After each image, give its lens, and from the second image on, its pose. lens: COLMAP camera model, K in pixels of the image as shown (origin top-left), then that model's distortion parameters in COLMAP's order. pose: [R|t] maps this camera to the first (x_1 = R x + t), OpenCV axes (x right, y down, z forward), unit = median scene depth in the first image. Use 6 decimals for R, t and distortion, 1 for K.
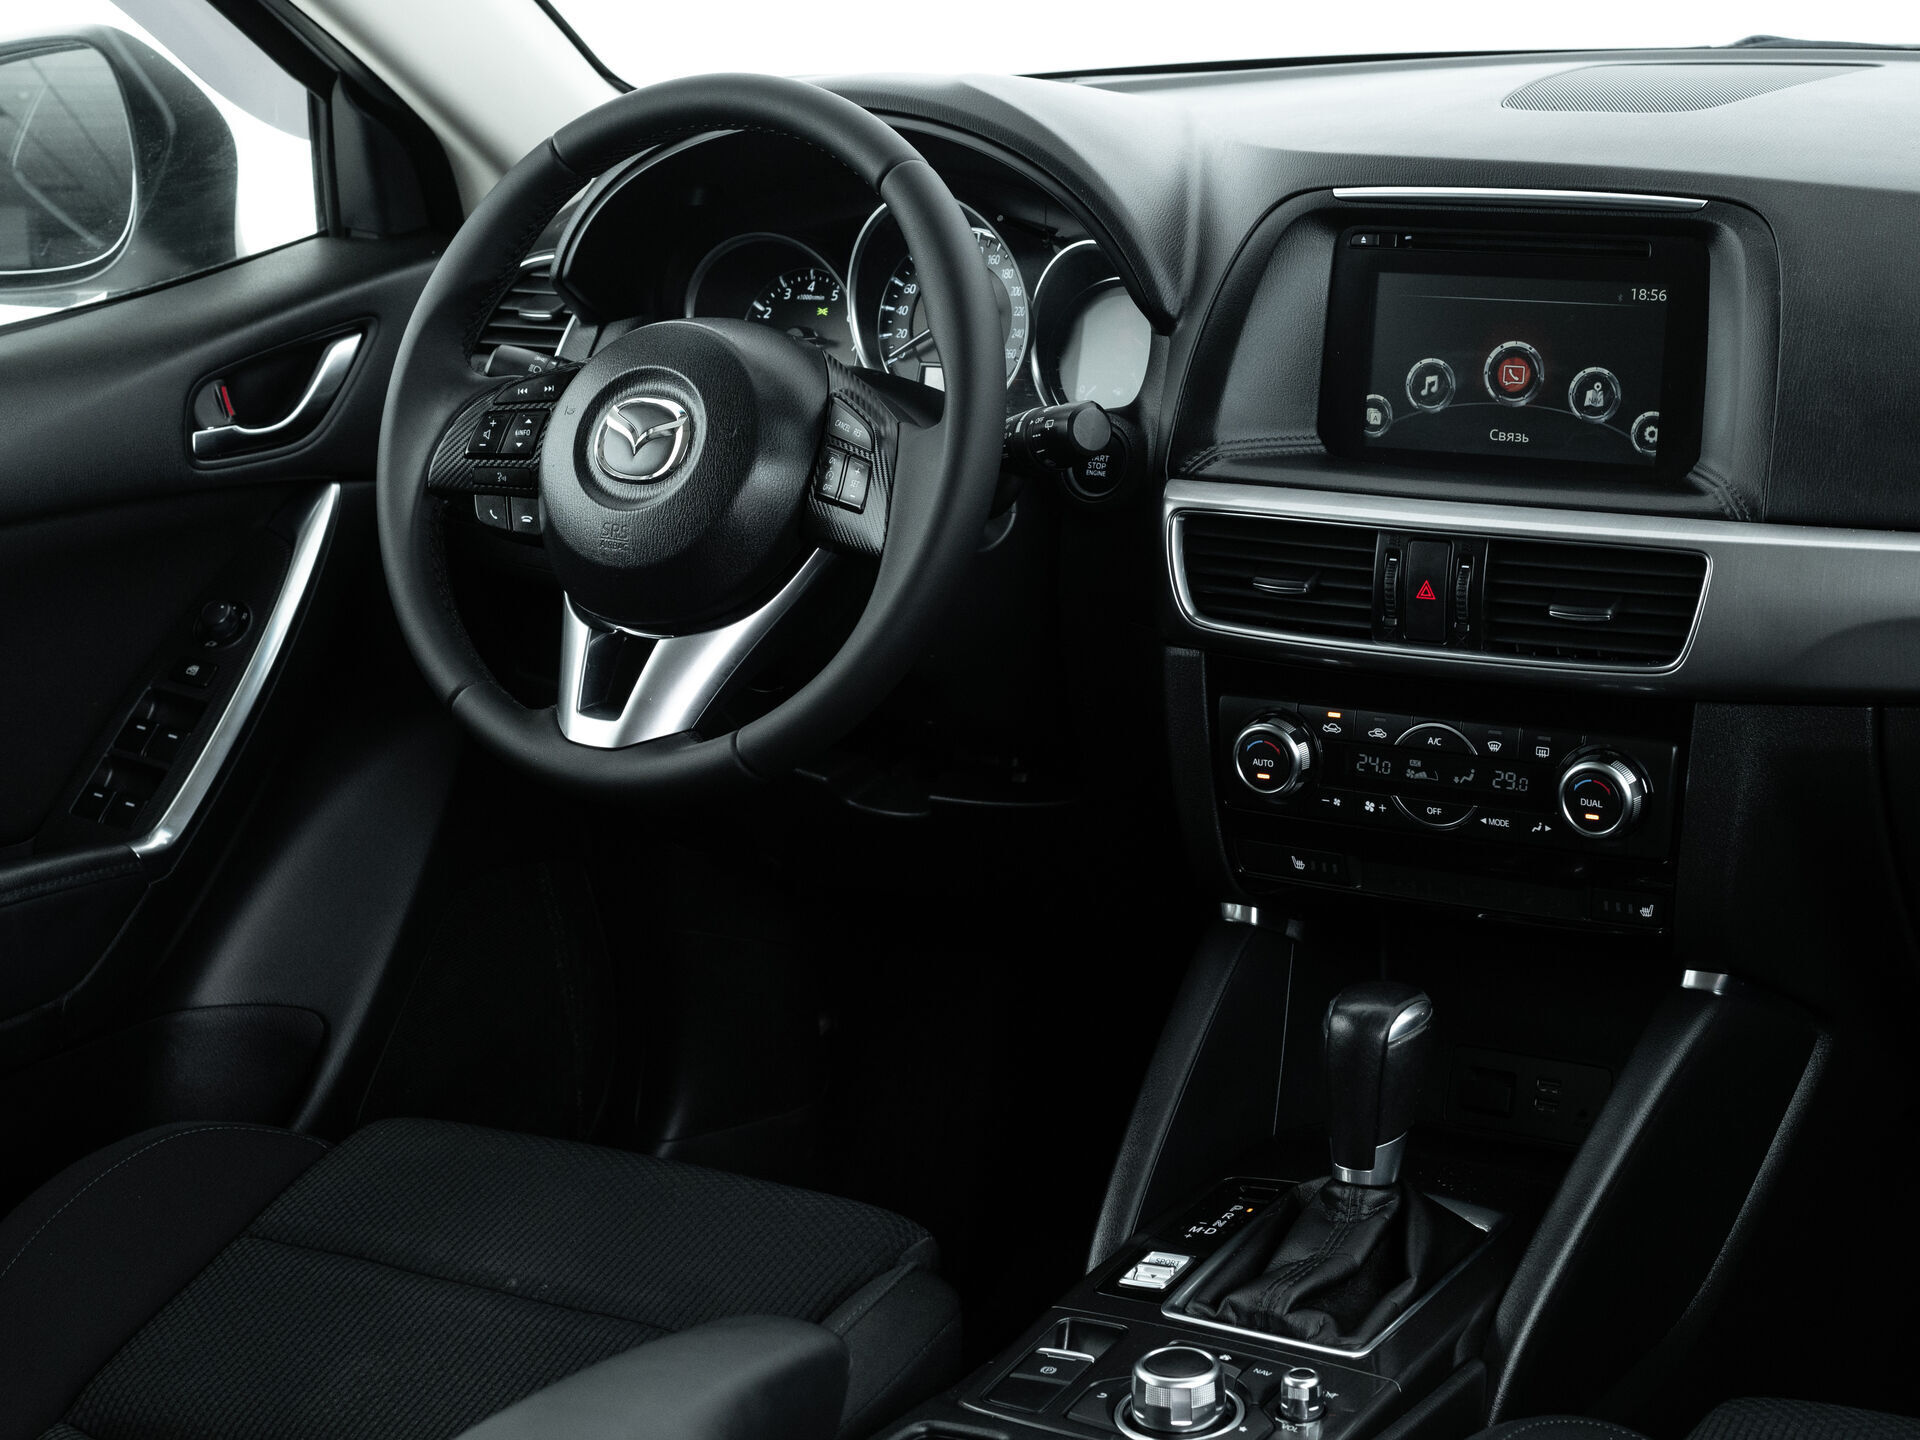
lens RADIAL K [[3396.0, 0, 960.0], [0, 3396.0, 720.0], [0, 0, 1]] dist [-0.103292, -0.072920]
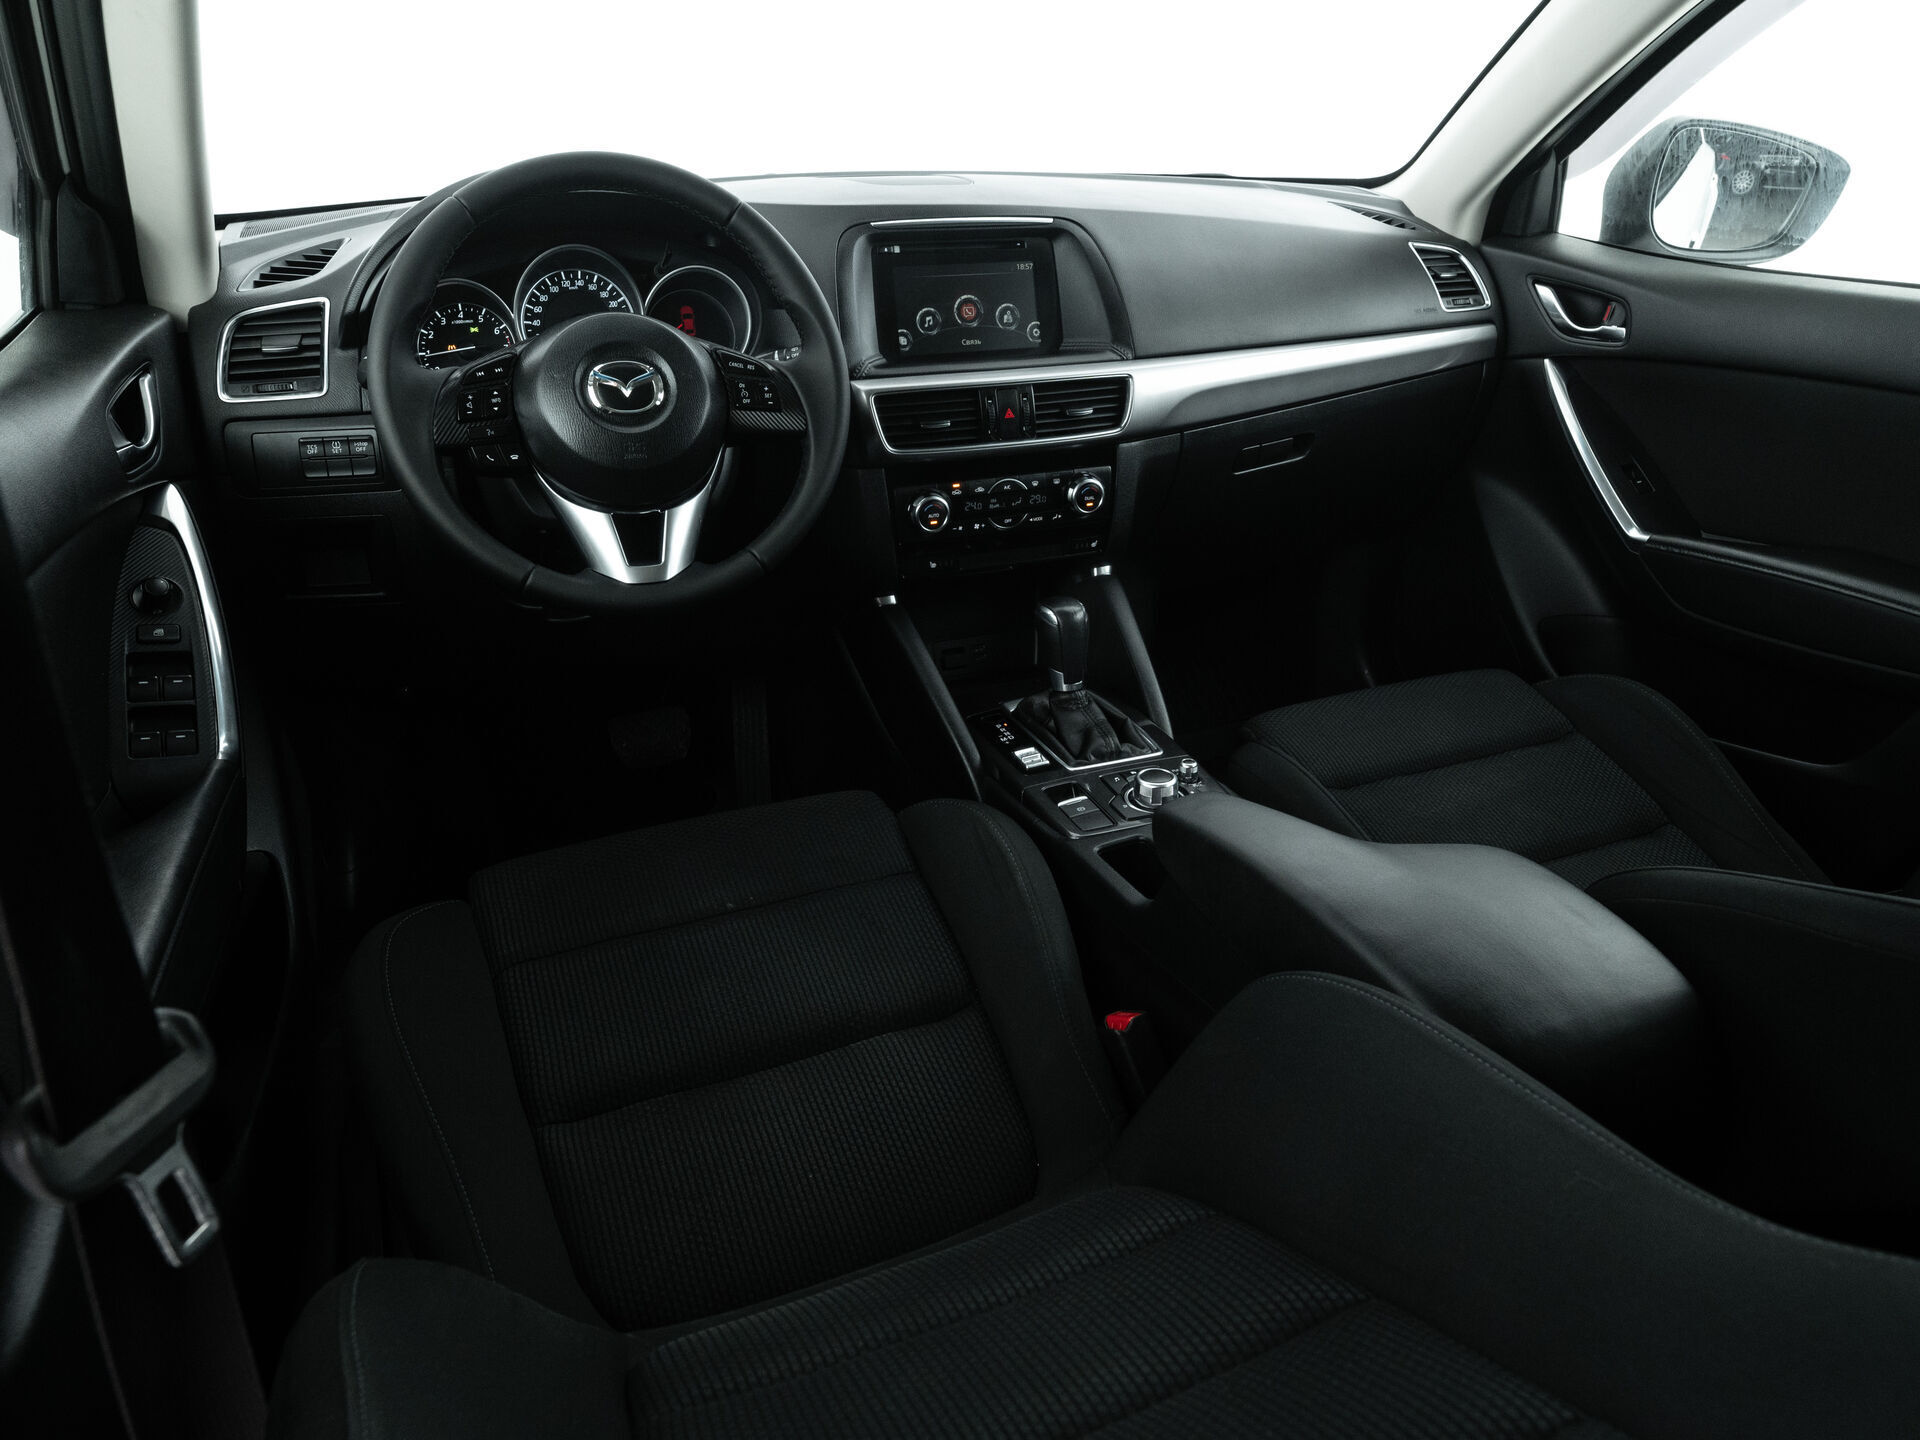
lens RADIAL K [[1303.1, 0, 991.4], [0, 1303.1, 718.0], [0, 0, 1]] dist [-0.025403, -0.003010]
pose [[0.566473, -0.293069, 0.770207, -0.519170], [0.194694, 0.955763, 0.220481, -0.036261], [-0.800751, 0.025058, 0.598473, 0.512471]]
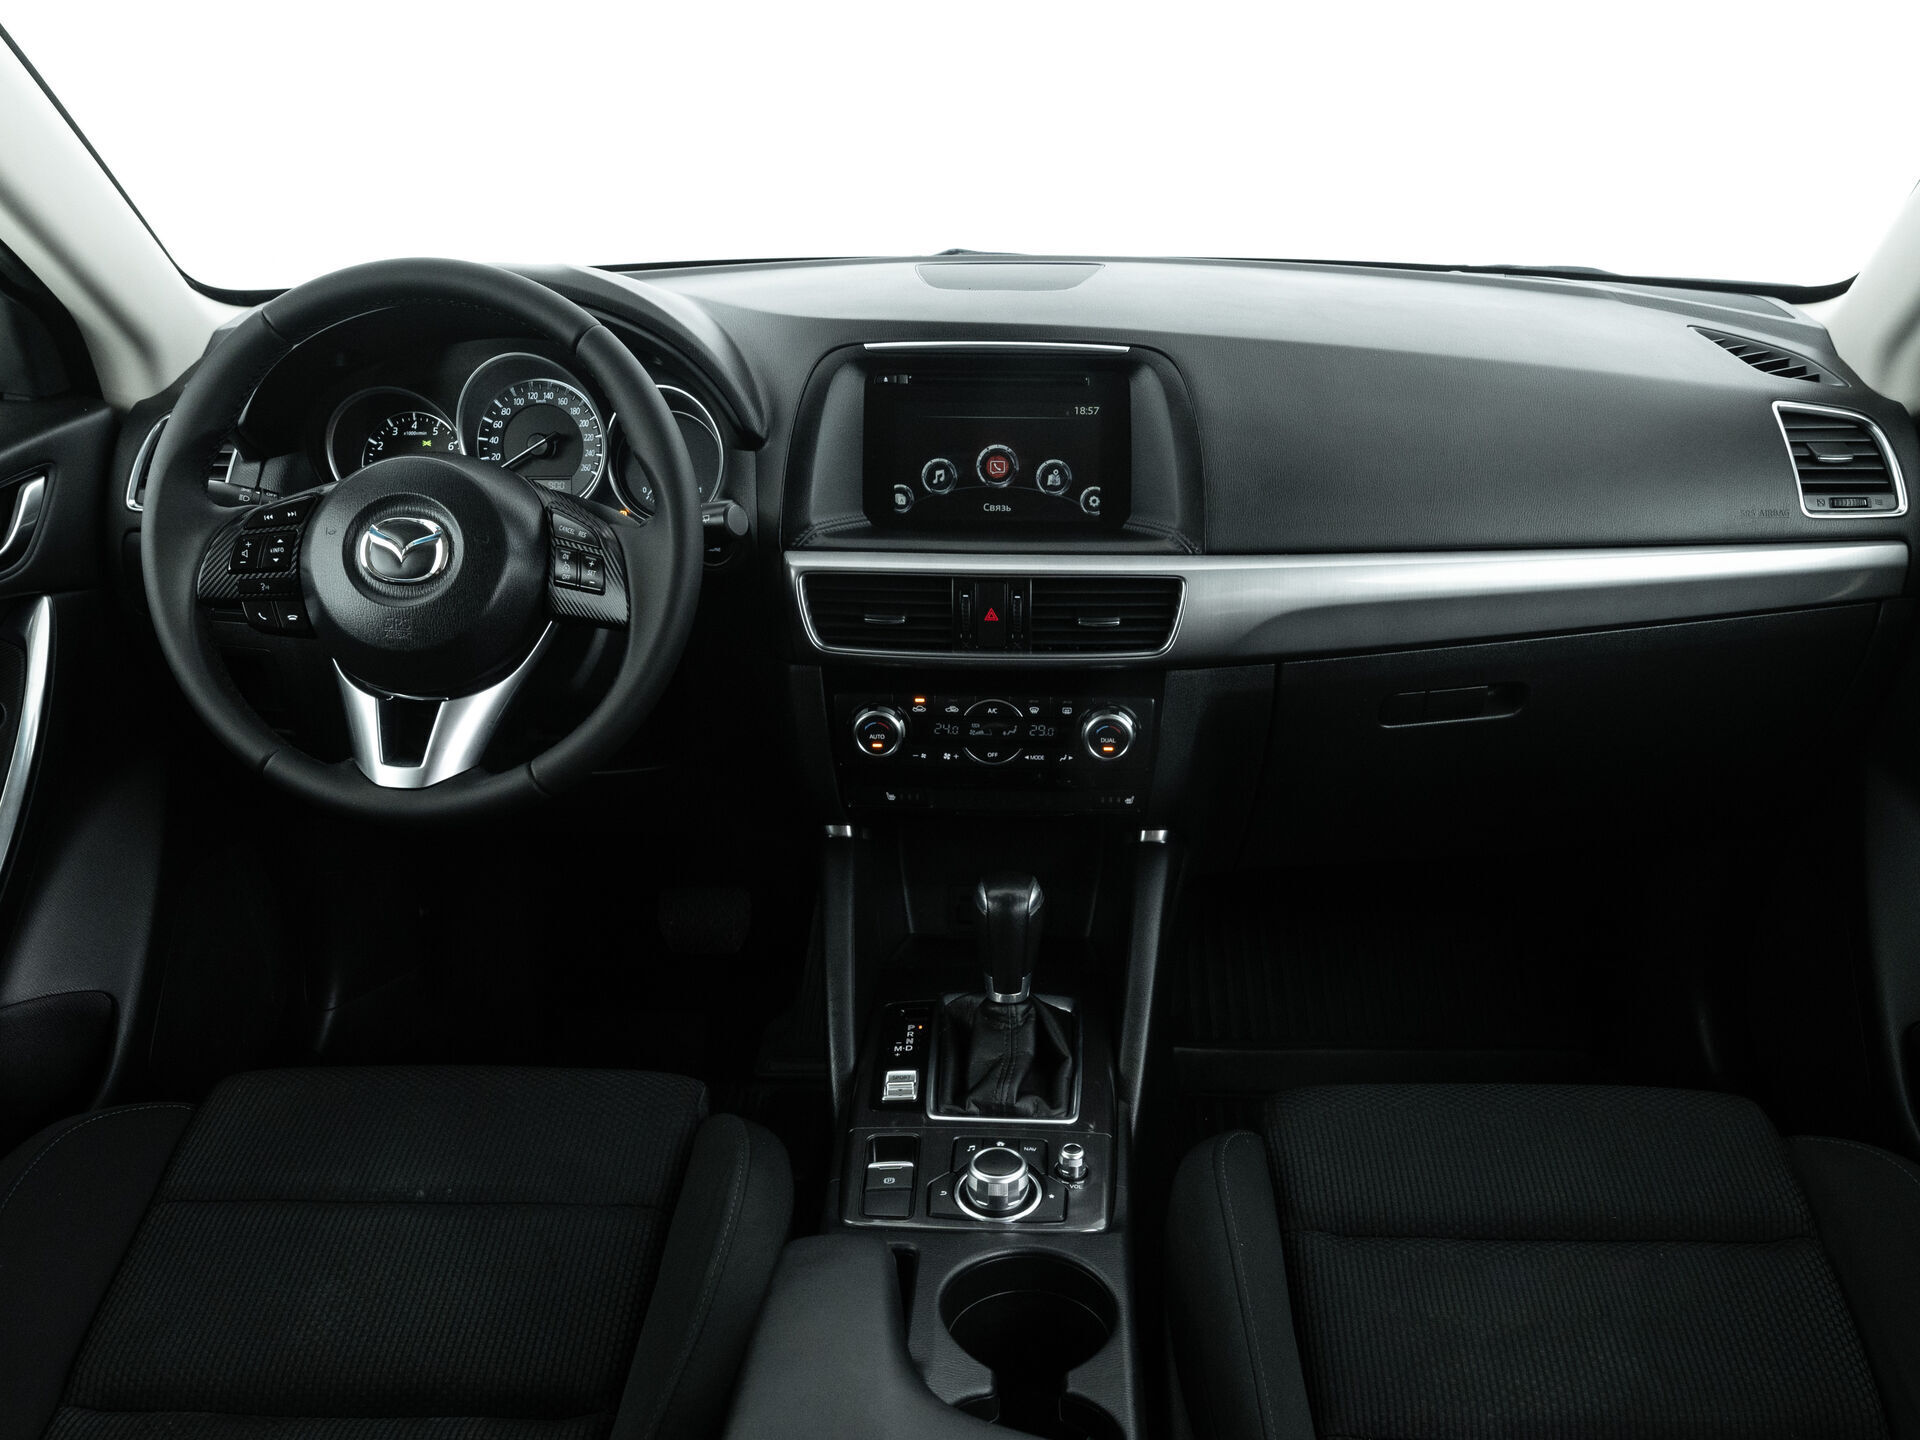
lens RADIAL K [[1547.4, 0, 996.7], [0, 1547.4, 859.8], [0, 0, 1]] dist [-0.021385, -0.006771]
pose [[0.862623, -0.168079, 0.477107, -0.203701], [0.090744, 0.979301, 0.180928, -0.053725], [-0.497642, -0.112778, 0.860020, 0.370187]]
